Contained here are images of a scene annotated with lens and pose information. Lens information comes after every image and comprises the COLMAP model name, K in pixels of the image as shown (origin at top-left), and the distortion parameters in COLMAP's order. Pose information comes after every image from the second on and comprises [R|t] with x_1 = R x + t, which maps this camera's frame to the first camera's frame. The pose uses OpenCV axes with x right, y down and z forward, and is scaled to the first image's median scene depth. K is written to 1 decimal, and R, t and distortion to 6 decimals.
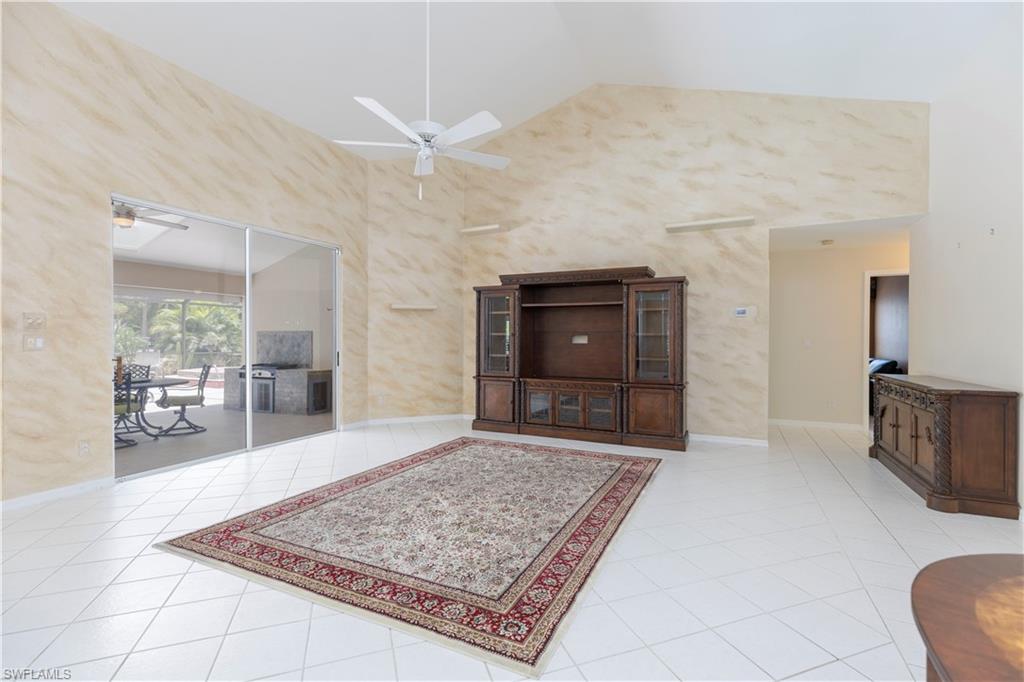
lens RADIAL K [[456.2, 0, 516.7], [0, 456.2, 342.2], [0, 0, 1]] dist [0.009514, -0.000730]
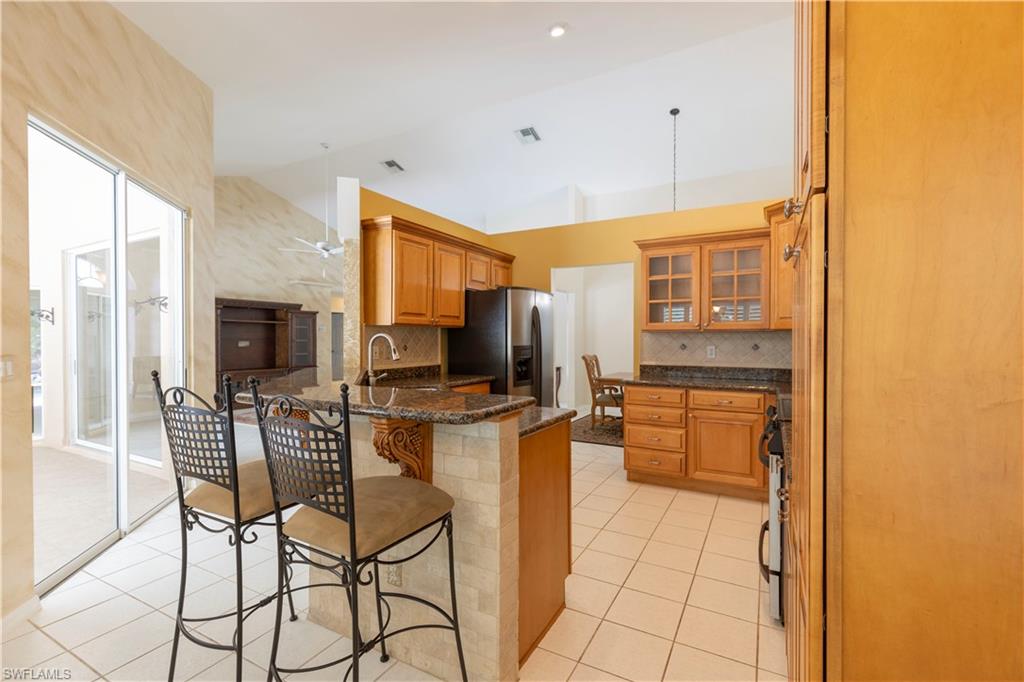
lens RADIAL K [[456.2, 0, 516.7], [0, 456.2, 342.2], [0, 0, 1]] dist [0.009514, -0.000730]
pose [[0.069135, -0.009101, 0.997566, -1.314737], [0.013876, 0.999870, 0.008160, -0.011434], [-0.997511, 0.013278, 0.069253, -0.001411]]
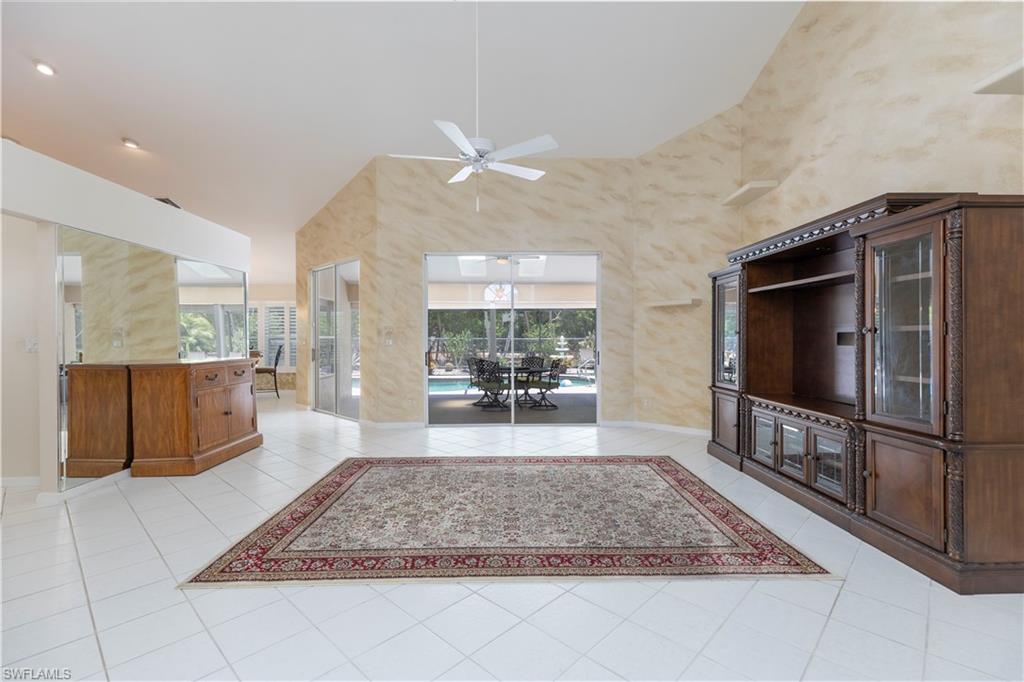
lens RADIAL K [[456.2, 0, 516.7], [0, 456.2, 342.2], [0, 0, 1]] dist [0.009514, -0.000730]
pose [[0.454723, 0.003678, -0.890625, 0.477541], [-0.002856, 0.999992, 0.002671, -0.002812], [0.890629, 0.001329, 0.454730, 0.352946]]
